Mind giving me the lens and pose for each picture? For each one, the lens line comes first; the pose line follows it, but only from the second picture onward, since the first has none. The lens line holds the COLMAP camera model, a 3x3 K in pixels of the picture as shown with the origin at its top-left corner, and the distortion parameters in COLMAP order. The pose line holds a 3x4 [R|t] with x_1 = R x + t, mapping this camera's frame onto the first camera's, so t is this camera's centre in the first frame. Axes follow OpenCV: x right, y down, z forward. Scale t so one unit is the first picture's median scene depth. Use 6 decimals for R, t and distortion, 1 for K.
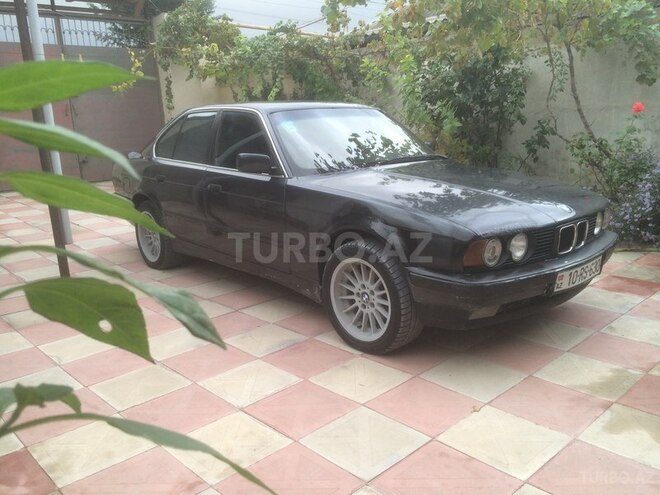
lens RADIAL K [[581.2, 0, 330.0], [0, 581.2, 247.5], [0, 0, 1]] dist [0.000425, -0.005532]
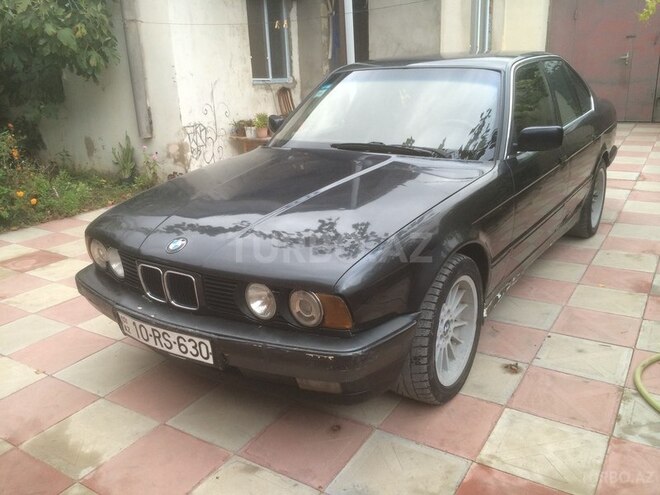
lens RADIAL K [[581.2, 0, 330.0], [0, 581.2, 247.5], [0, 0, 1]] dist [0.000425, -0.005532]
pose [[0.244324, 0.318620, -0.915853, 1.174313], [-0.204014, 0.940227, 0.272675, -0.313043], [0.947989, 0.120226, 0.294723, 1.036358]]
